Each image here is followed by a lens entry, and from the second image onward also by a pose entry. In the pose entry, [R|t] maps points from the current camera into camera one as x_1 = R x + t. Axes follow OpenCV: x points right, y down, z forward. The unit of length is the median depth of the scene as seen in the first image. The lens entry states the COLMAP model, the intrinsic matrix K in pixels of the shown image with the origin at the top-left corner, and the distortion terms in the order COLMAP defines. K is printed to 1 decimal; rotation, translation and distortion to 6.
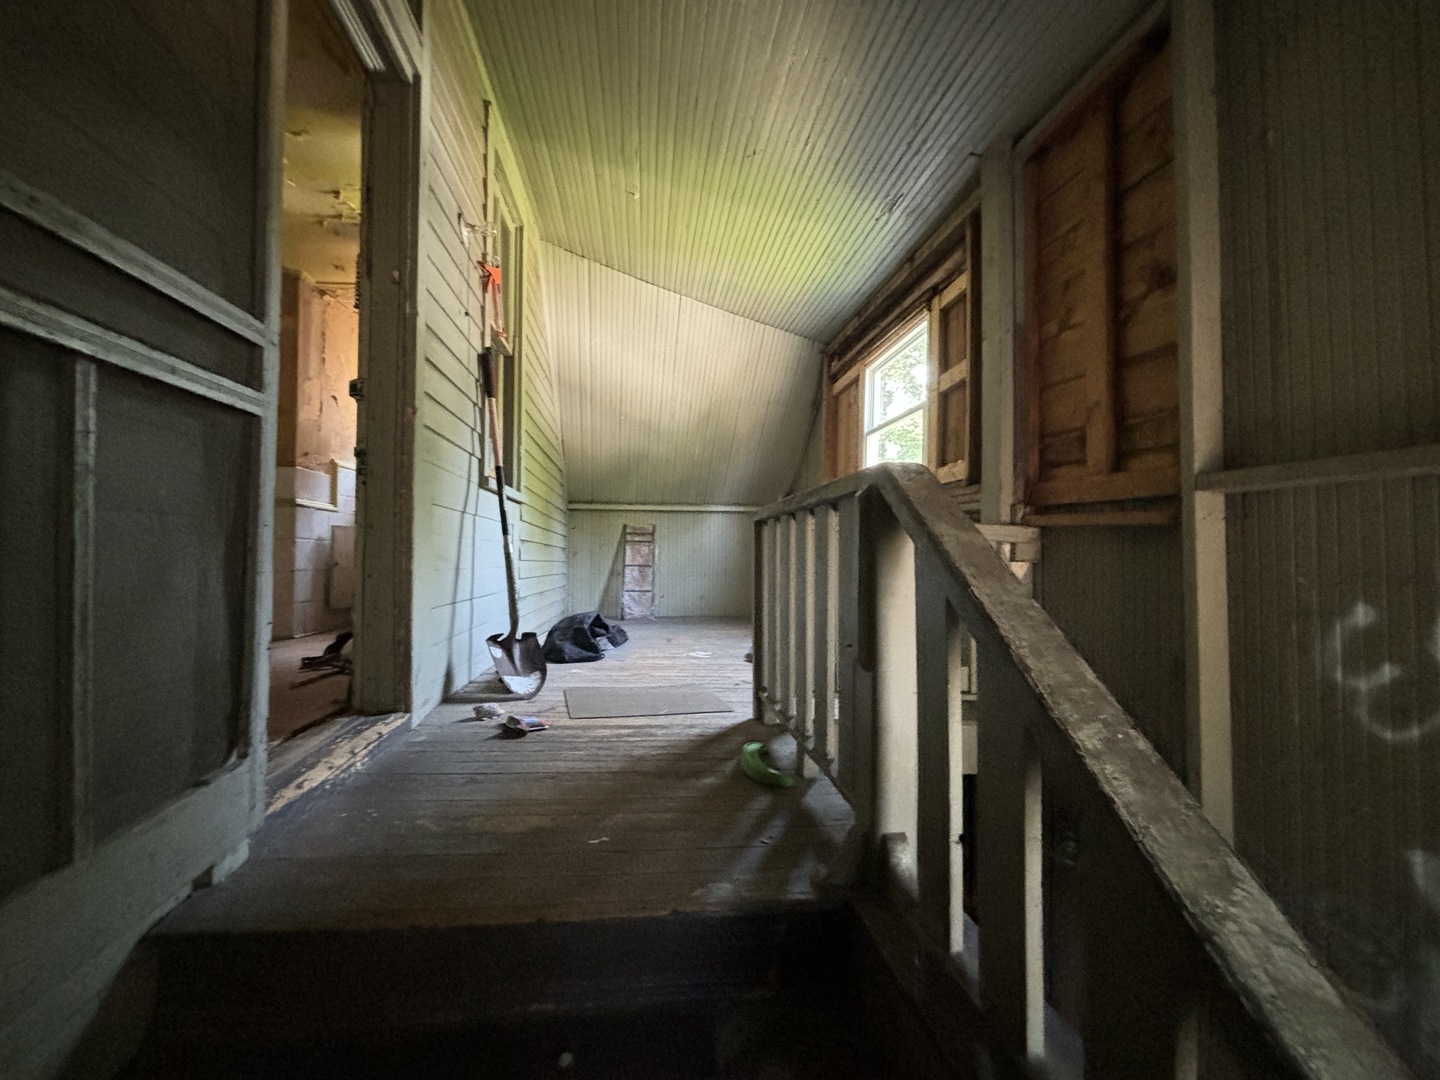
lens RADIAL K [[583.2, 0, 718.4], [0, 583.2, 545.6], [0, 0, 1]] dist [0.002759, 0.000406]
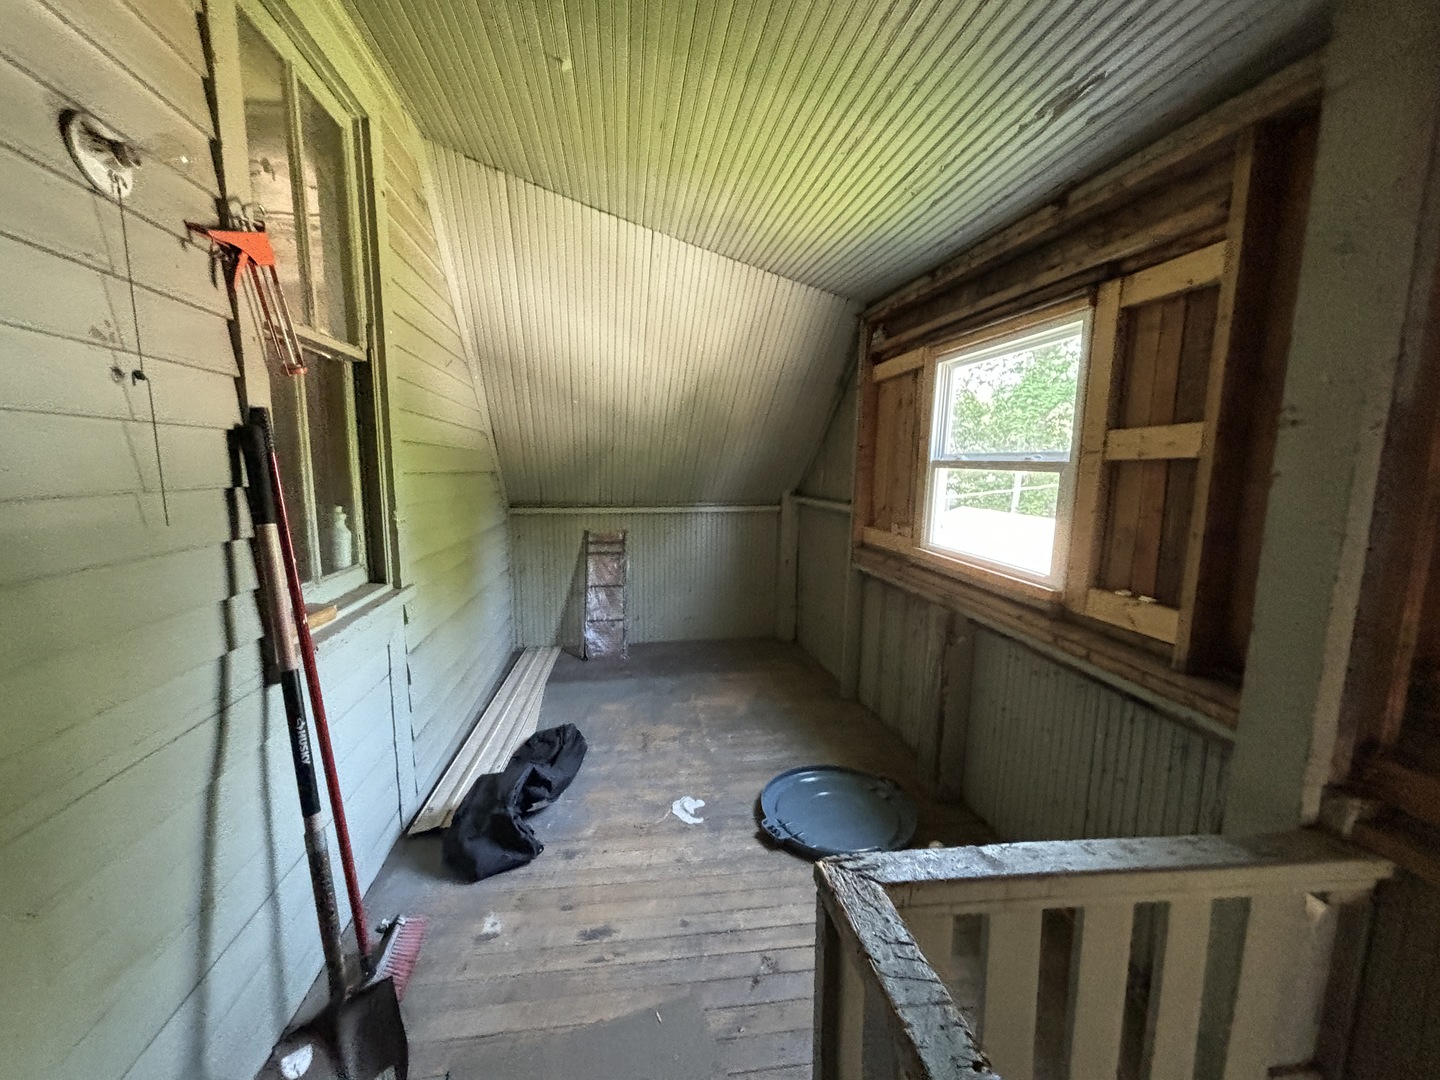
lens RADIAL K [[583.2, 0, 717.8], [0, 583.2, 543.0], [0, 0, 1]] dist [0.002759, 0.000406]
pose [[0.999464, -0.001860, 0.032671, -0.015031], [-0.003265, 0.987733, 0.156121, -0.185941], [-0.032561, -0.156144, 0.987197, 0.297535]]
